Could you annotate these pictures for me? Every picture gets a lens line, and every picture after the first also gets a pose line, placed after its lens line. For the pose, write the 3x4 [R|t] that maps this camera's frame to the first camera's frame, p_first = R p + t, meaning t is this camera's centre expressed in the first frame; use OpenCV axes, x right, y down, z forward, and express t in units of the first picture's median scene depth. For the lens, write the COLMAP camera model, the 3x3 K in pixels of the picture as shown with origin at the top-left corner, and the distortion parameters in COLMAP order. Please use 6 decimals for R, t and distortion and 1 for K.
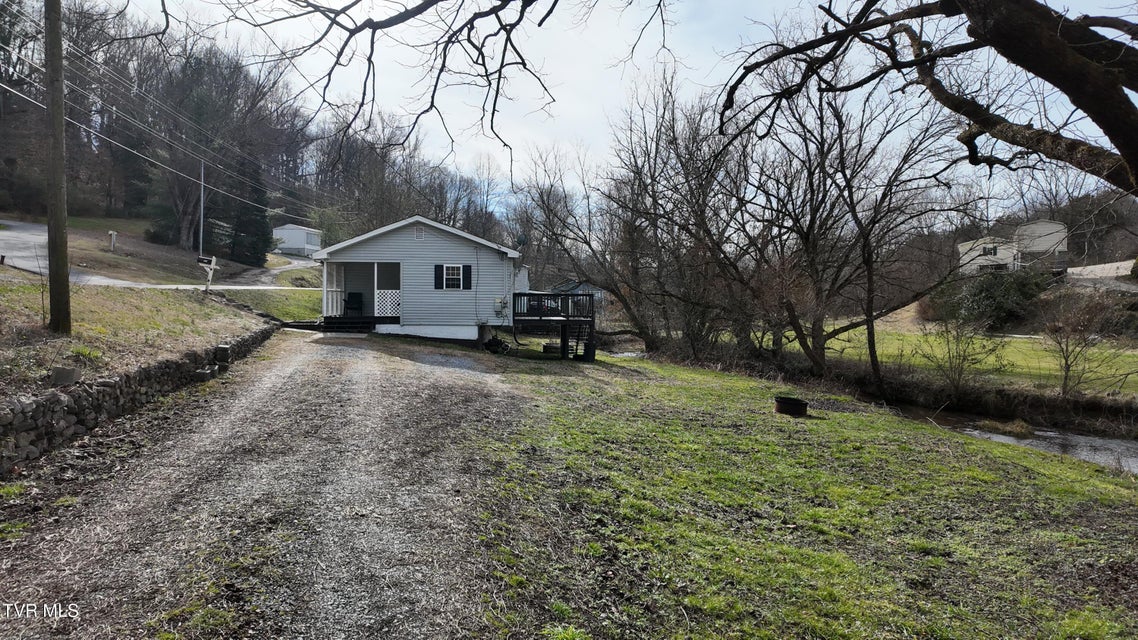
lens RADIAL K [[640.3, 0, 569.0], [0, 640.3, 320.0], [0, 0, 1]] dist [0.092406, -0.093069]
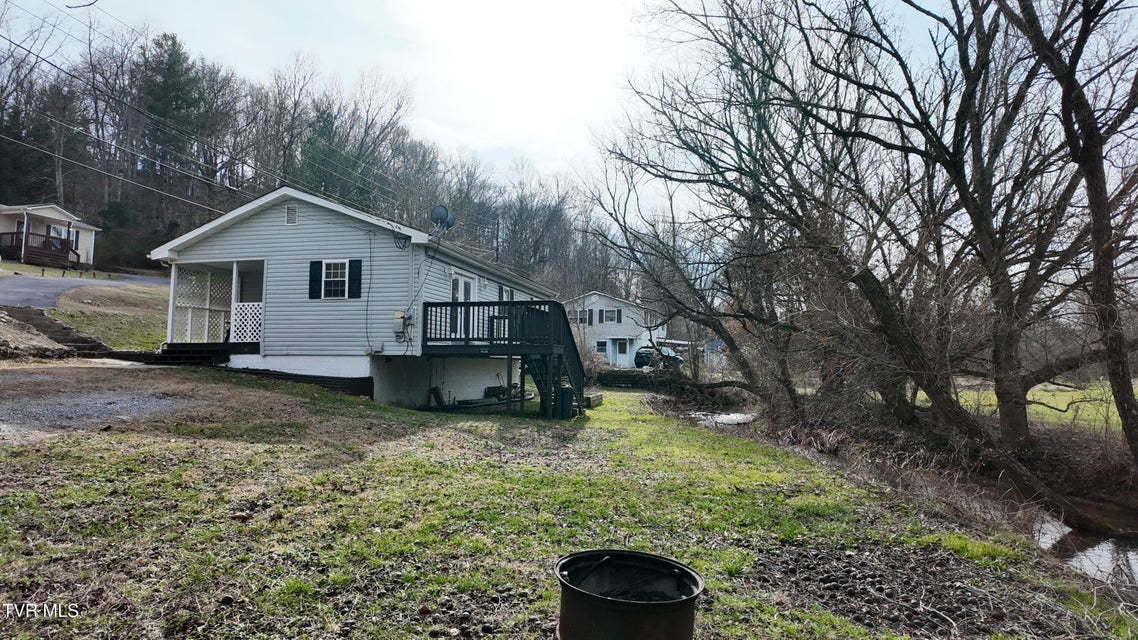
lens RADIAL K [[640.3, 0, 569.0], [0, 640.3, 320.0], [0, 0, 1]] dist [0.092406, -0.093069]
pose [[0.948770, -0.023127, -0.315119, 0.239301], [-0.008651, 0.995042, -0.099074, 0.034553], [0.315848, 0.096725, 0.943867, 0.472204]]
